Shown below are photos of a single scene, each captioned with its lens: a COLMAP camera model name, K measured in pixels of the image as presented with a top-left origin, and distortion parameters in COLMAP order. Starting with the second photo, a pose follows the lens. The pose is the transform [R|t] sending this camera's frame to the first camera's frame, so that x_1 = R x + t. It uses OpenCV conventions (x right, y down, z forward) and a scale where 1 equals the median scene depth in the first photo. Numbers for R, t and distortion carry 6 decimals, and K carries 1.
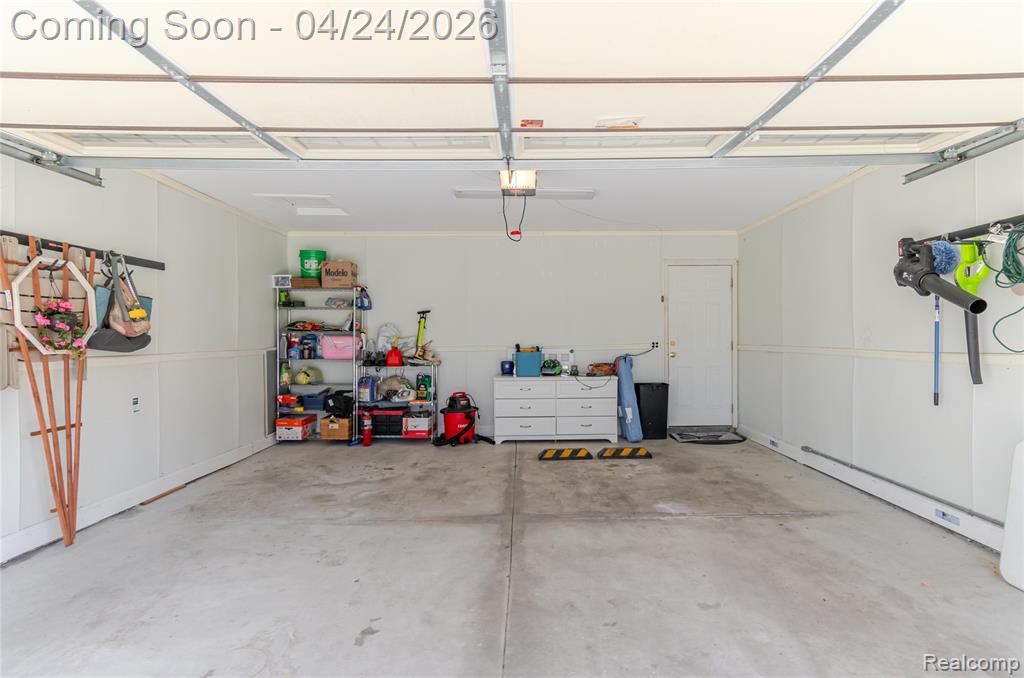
lens RADIAL K [[545.0, 0, 512.0], [0, 545.0, 339.0], [0, 0, 1]] dist [-0.000637, 0.000300]
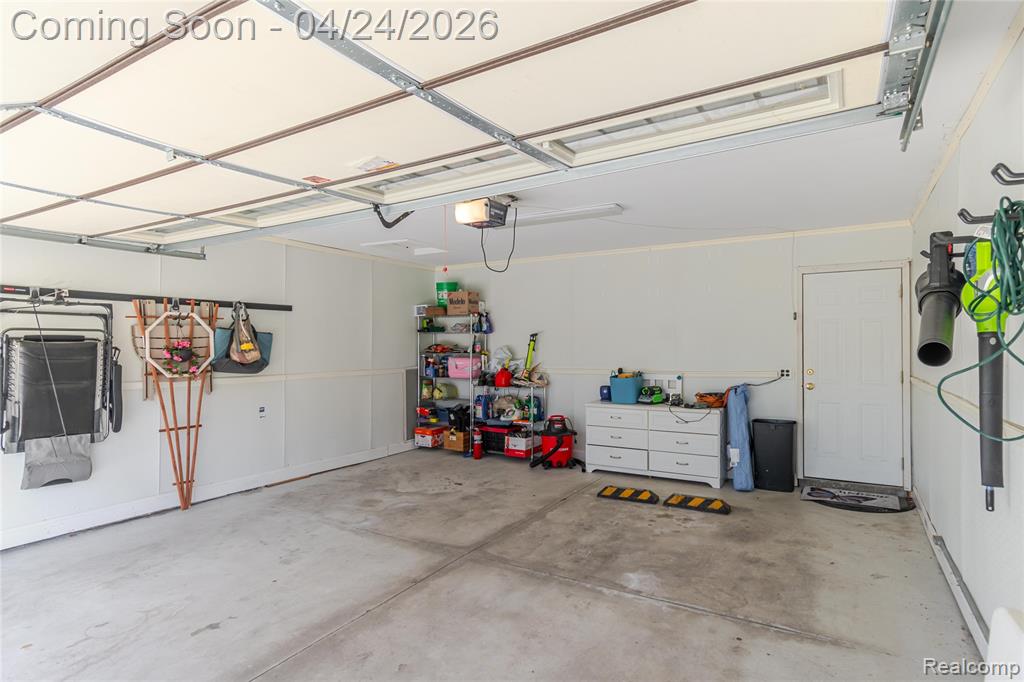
lens RADIAL K [[527.0, 0, 512.0], [0, 527.0, 341.0], [0, 0, 1]] dist [0.001687, 0.000450]
pose [[0.855687, -0.002343, -0.517488, 0.348510], [-0.003067, 0.999949, -0.009597, -0.030812], [0.517484, 0.009799, 0.855637, 0.132906]]
